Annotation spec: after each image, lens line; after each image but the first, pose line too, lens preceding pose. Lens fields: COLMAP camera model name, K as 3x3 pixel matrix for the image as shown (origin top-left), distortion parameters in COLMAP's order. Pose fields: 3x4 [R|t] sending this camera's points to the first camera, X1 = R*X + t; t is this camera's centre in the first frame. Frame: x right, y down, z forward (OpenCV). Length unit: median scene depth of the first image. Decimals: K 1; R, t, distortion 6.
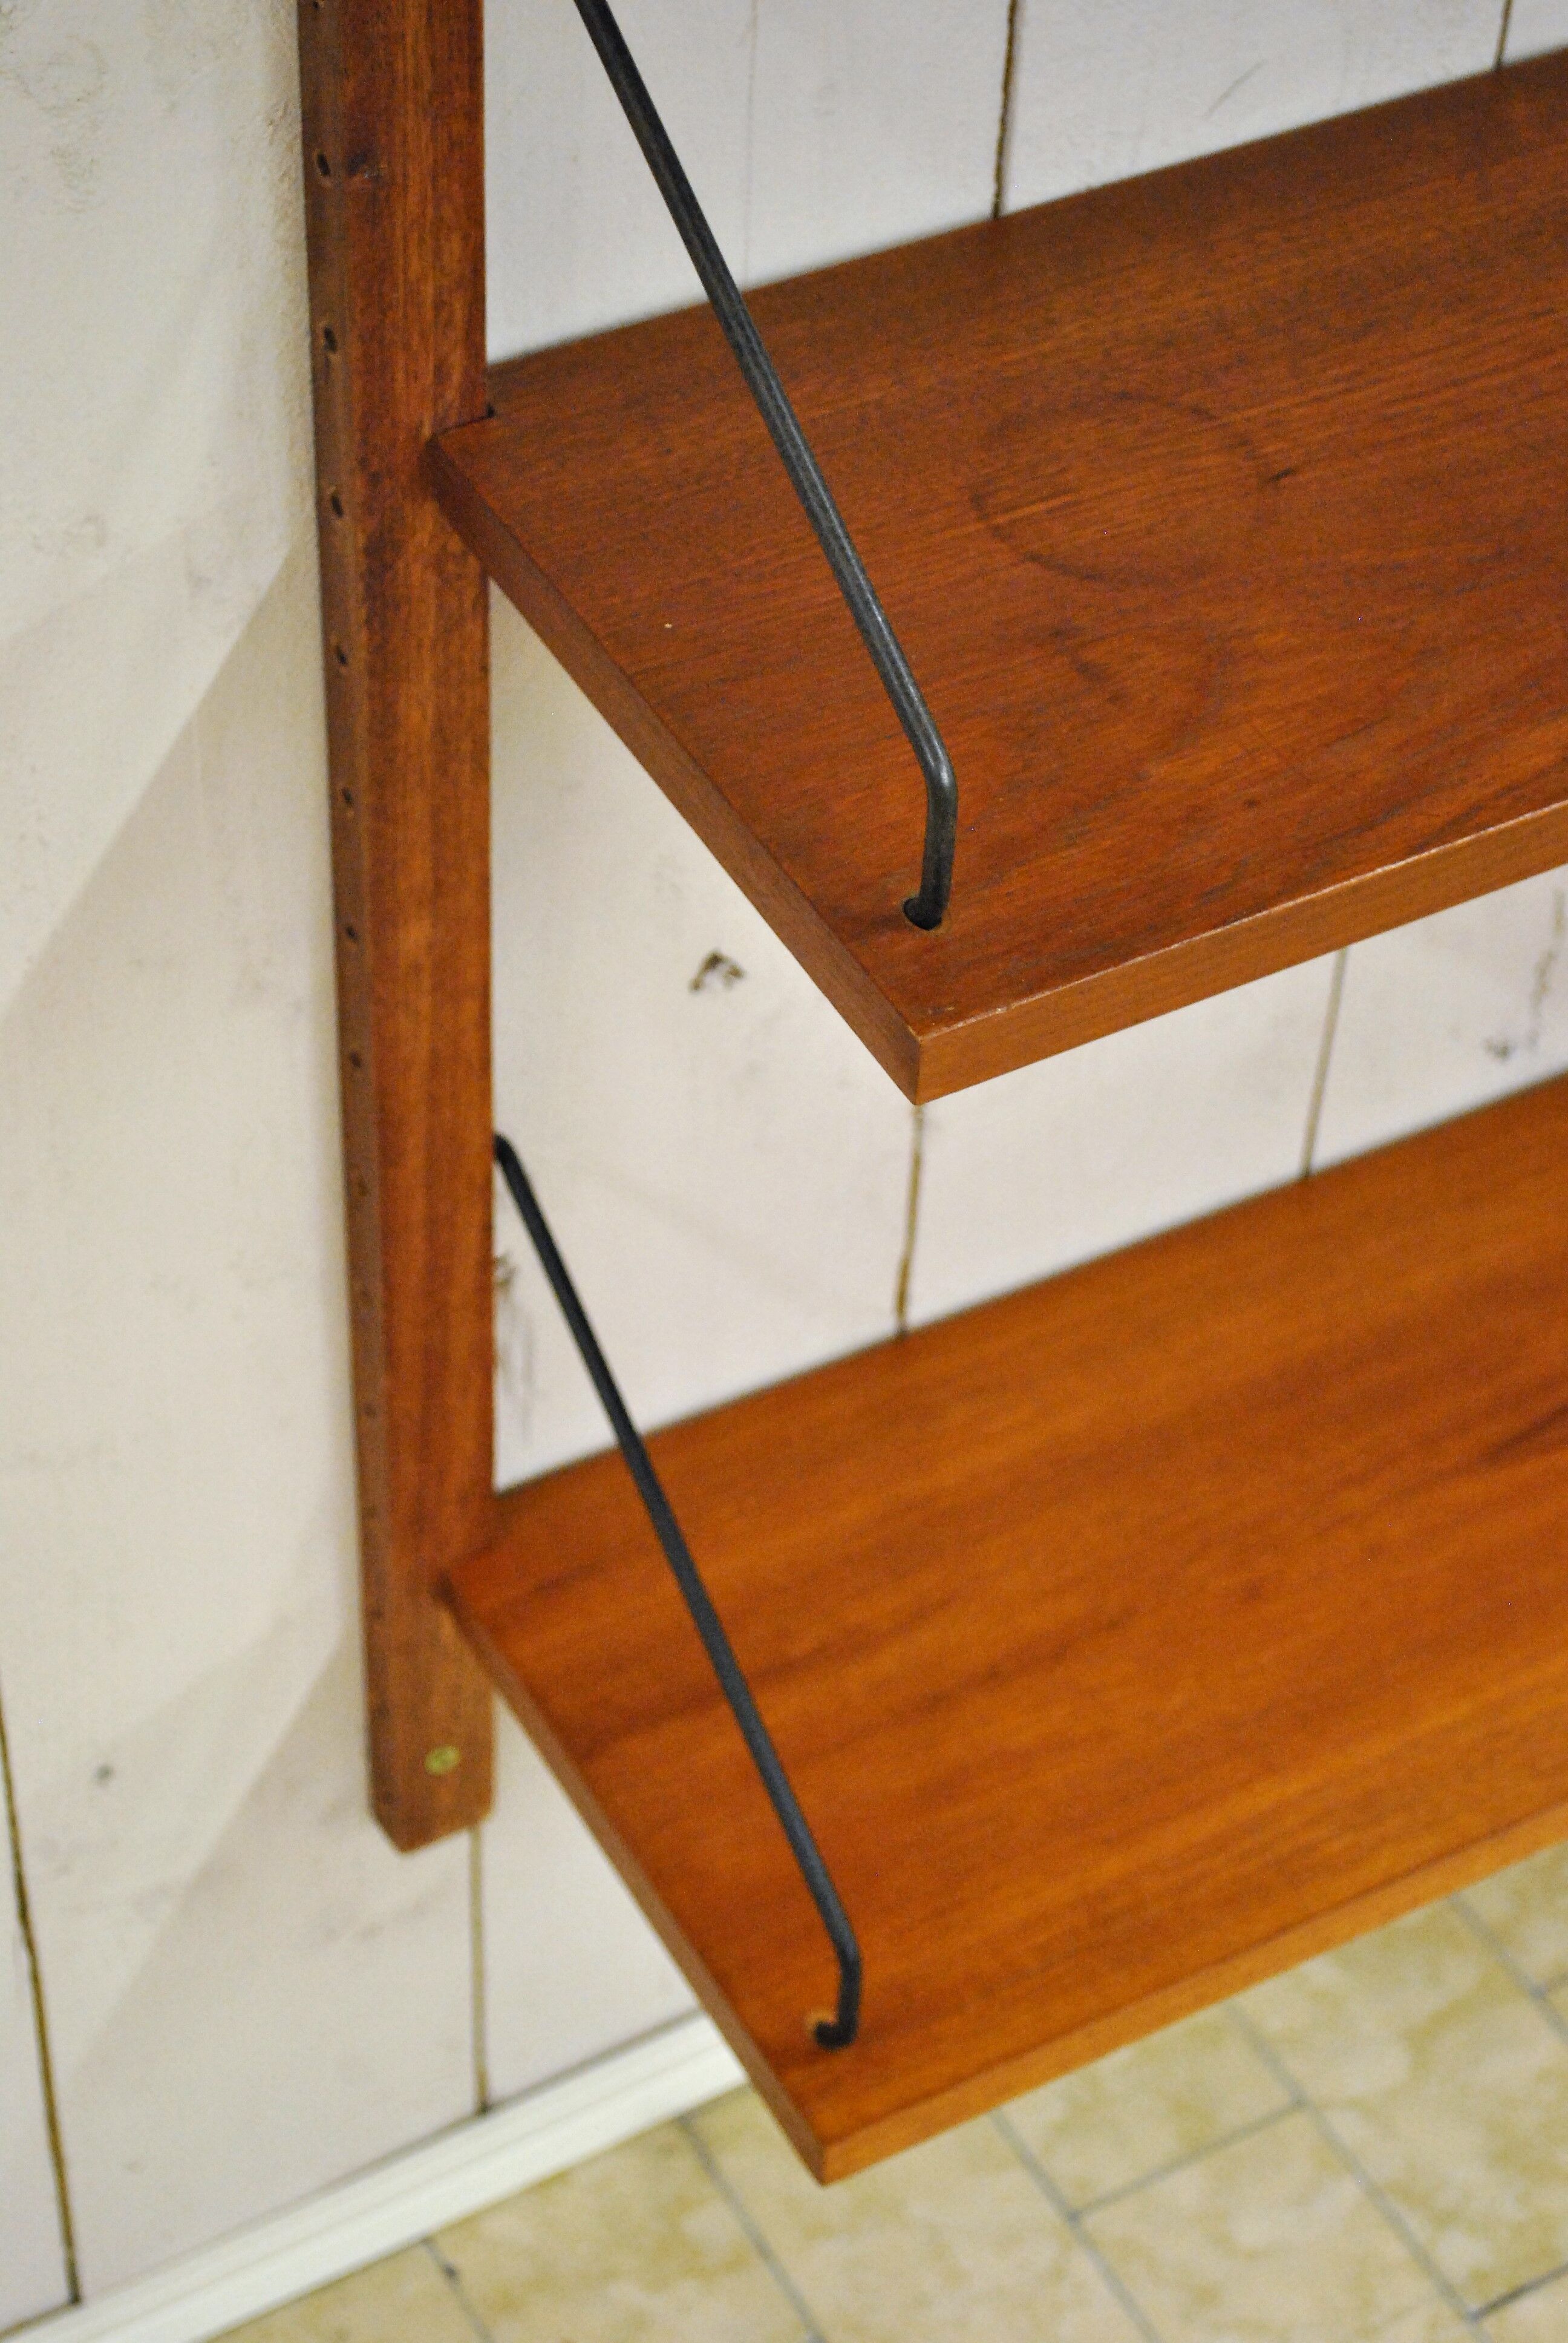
lens RADIAL K [[4554.2, 0, 784.0], [0, 4554.2, 1171.5], [0, 0, 1]] dist [0.028746, 0.135633]
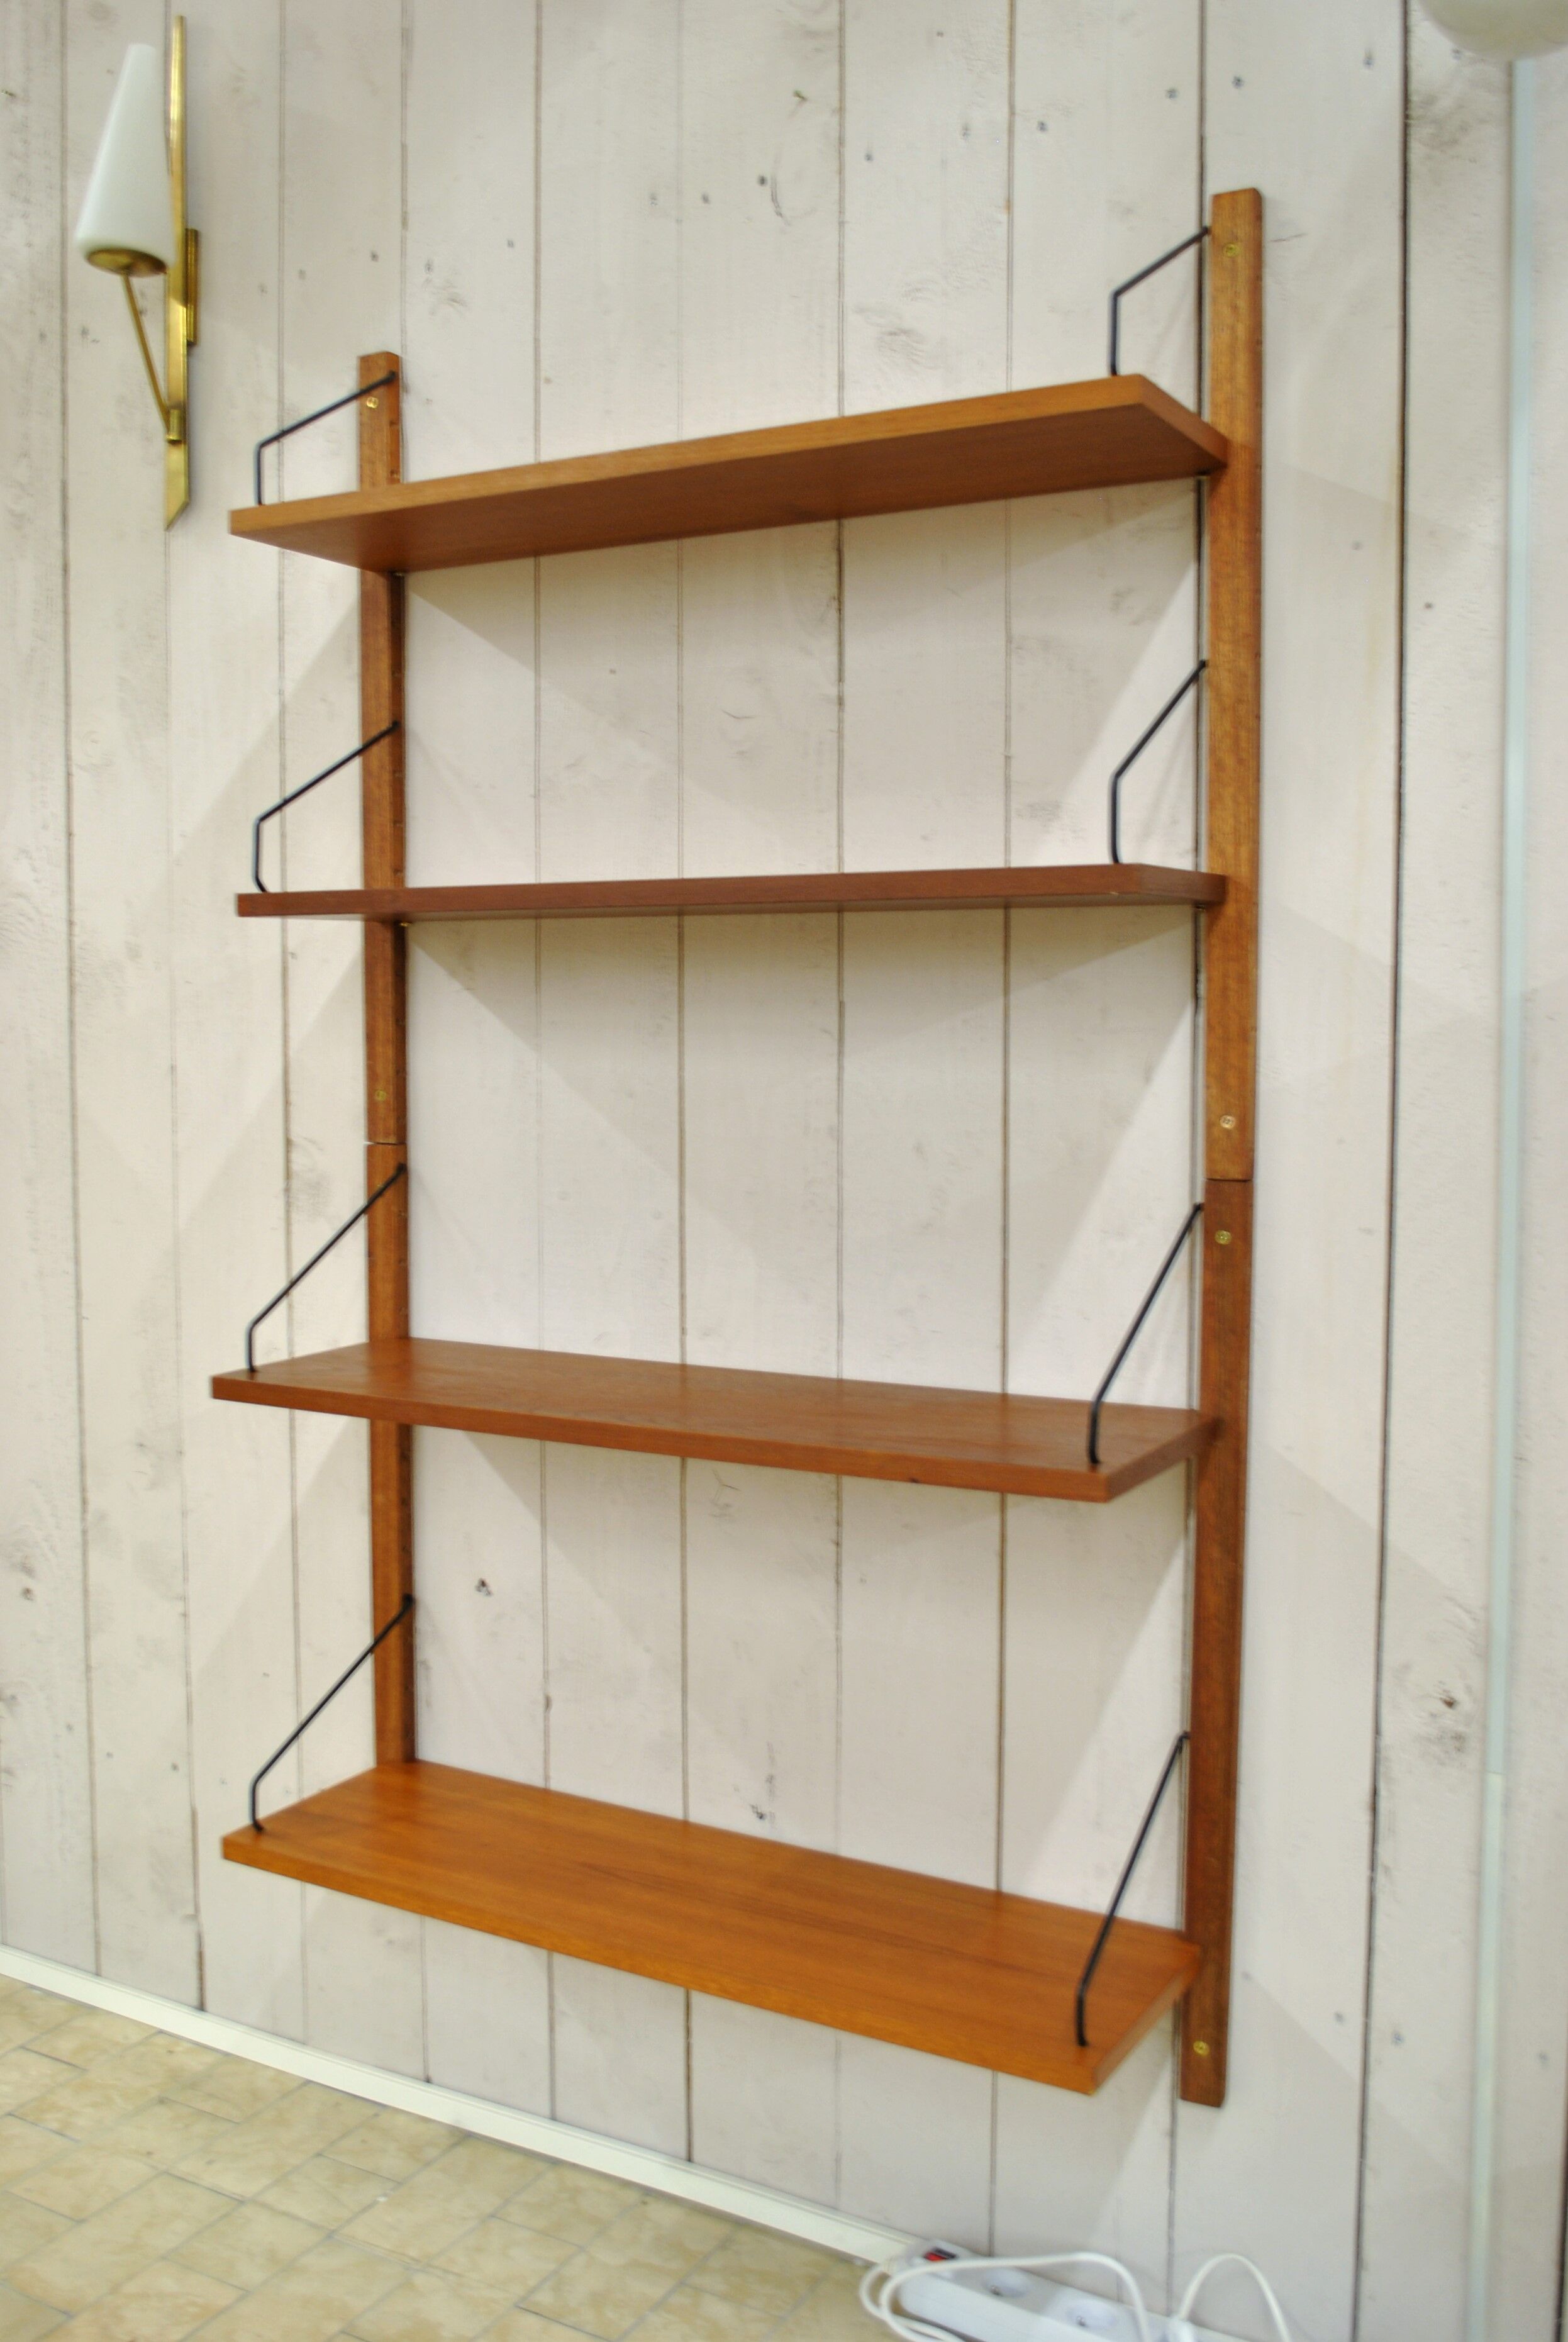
lens RADIAL K [[2159.4, 0, 741.1], [0, 2159.4, 1172.5], [0, 0, 1]] dist [-0.098388, 0.075274]
pose [[0.504761, 0.030163, -0.862732, 1.331242], [-0.603525, 0.726894, -0.327692, 0.127673], [0.617231, 0.686086, 0.385112, 0.277142]]
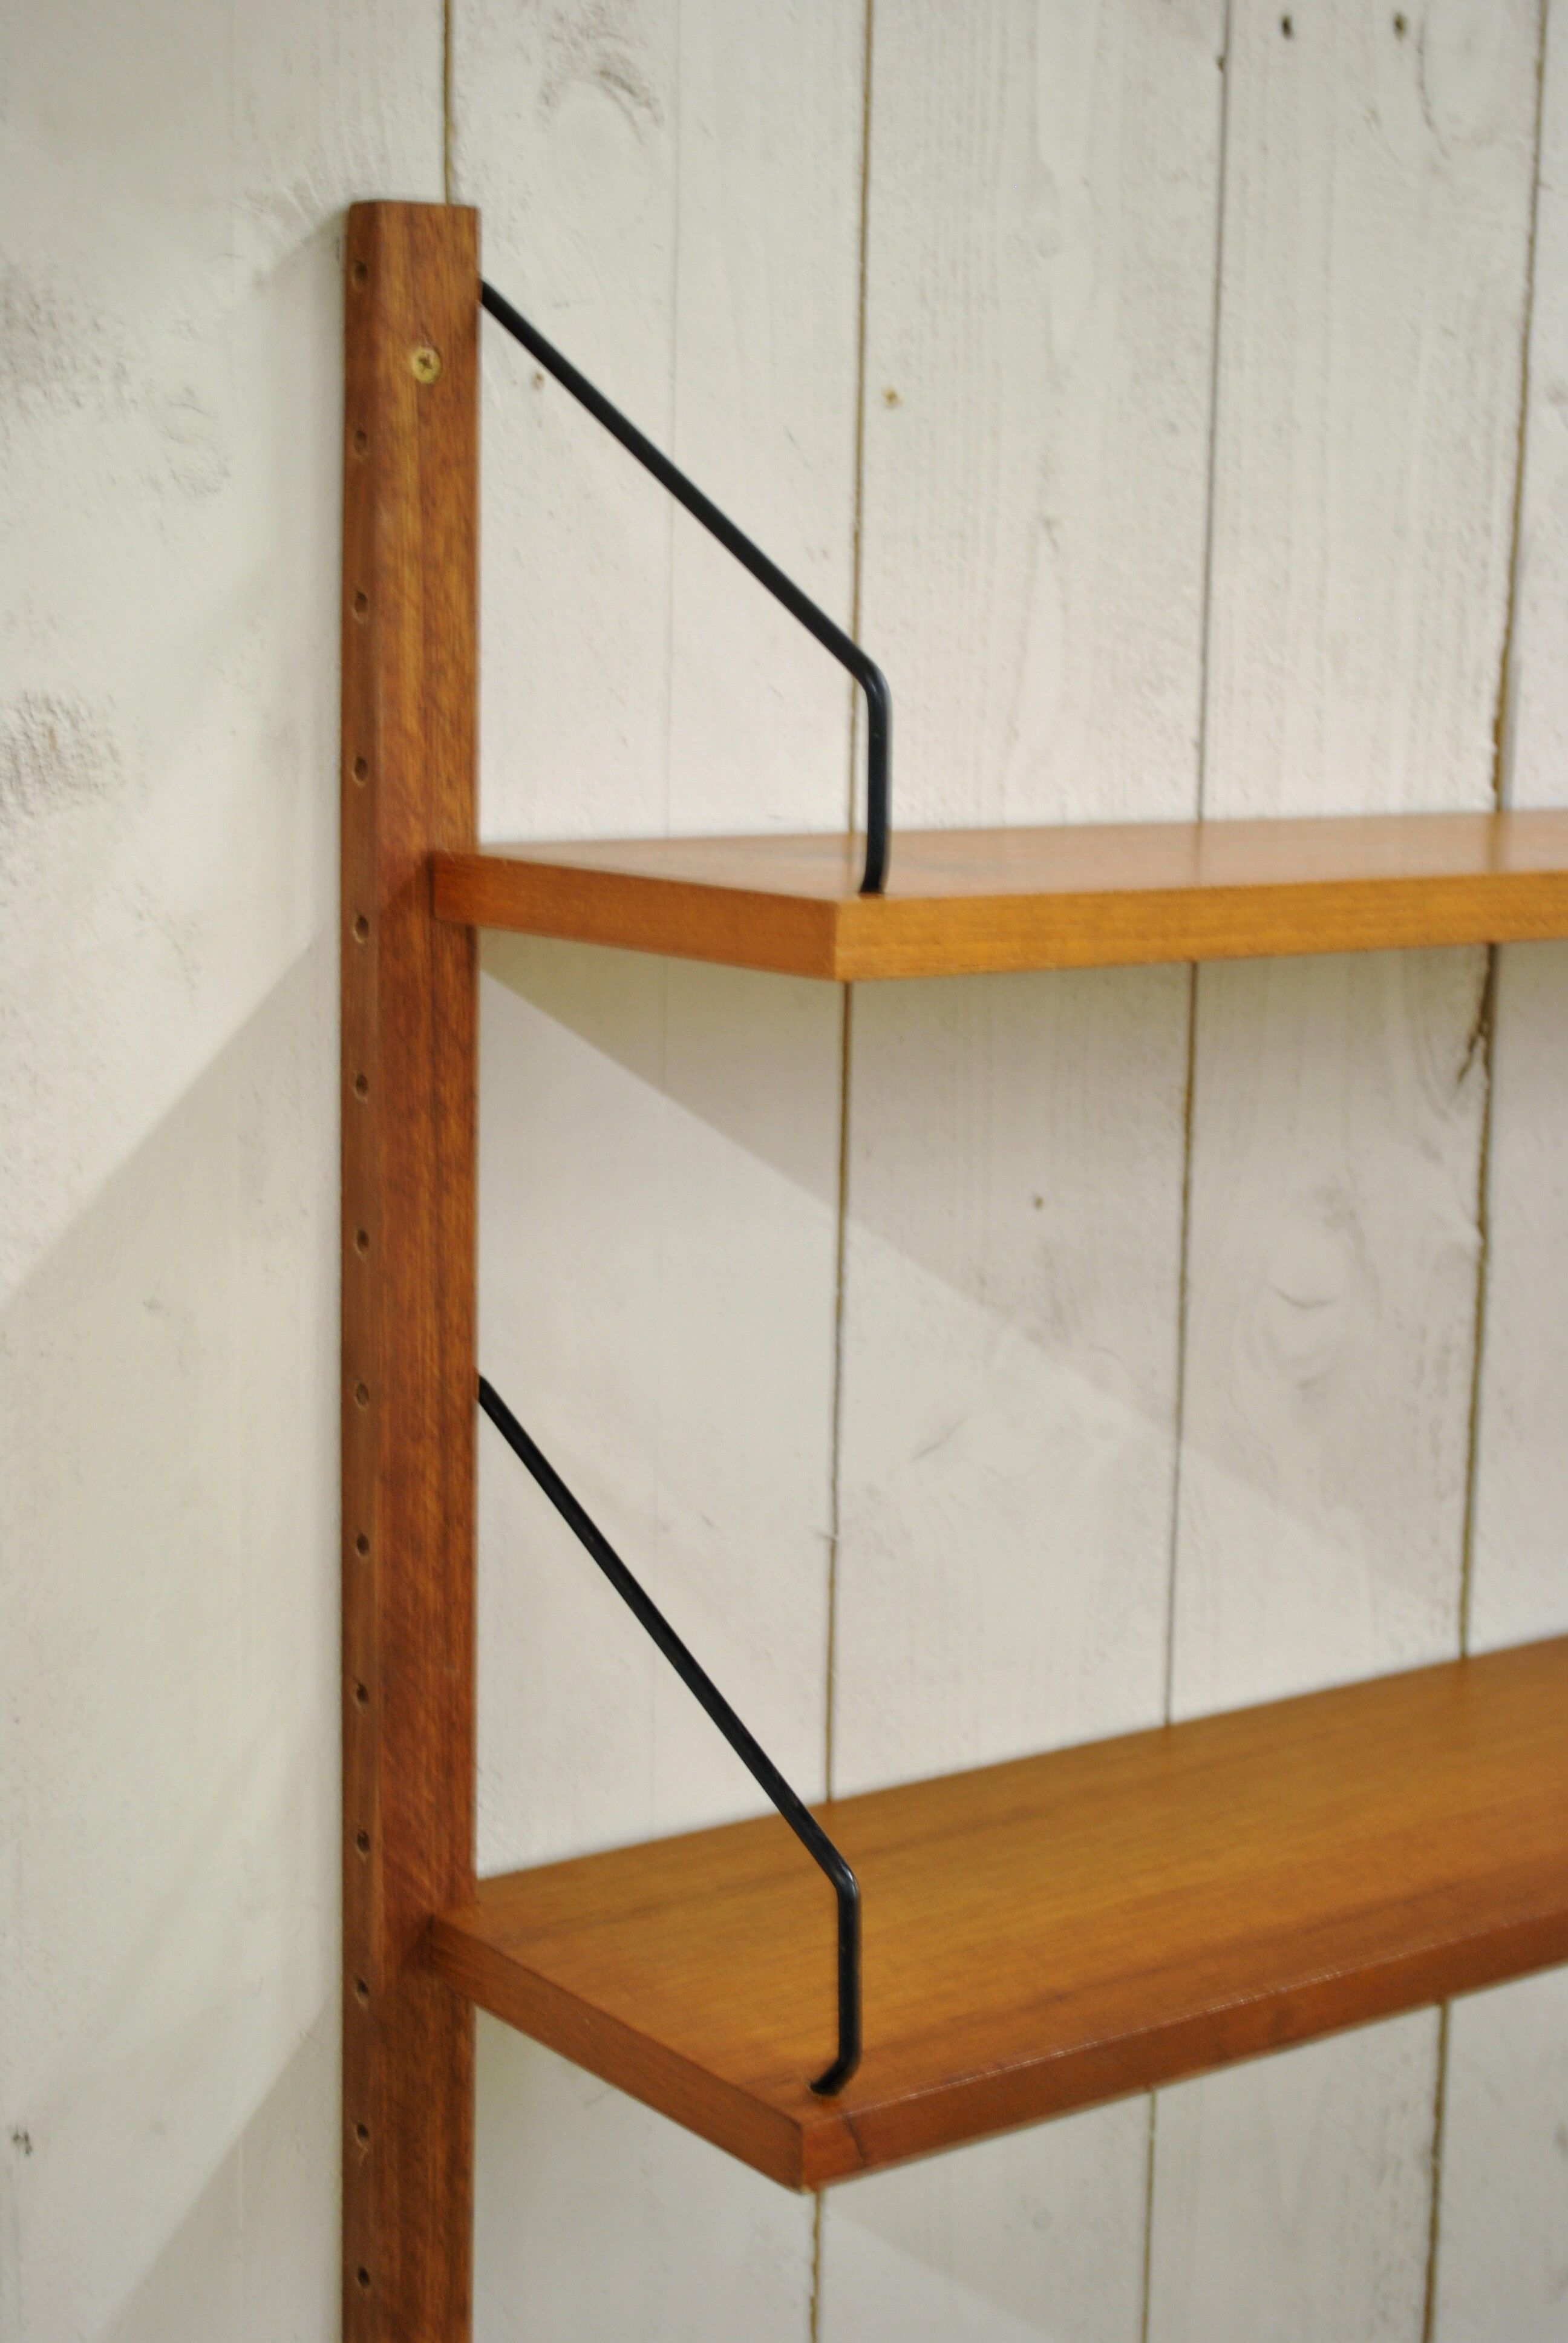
lens RADIAL K [[3830.8, 0, 784.0], [0, 3830.8, 1171.5], [0, 0, 1]] dist [-0.007799, 0.012815]
pose [[0.990099, -0.040318, 0.134458, -0.077981], [0.111656, 0.806715, -0.580297, 0.031250], [-0.085073, 0.589564, 0.803229, -0.217966]]
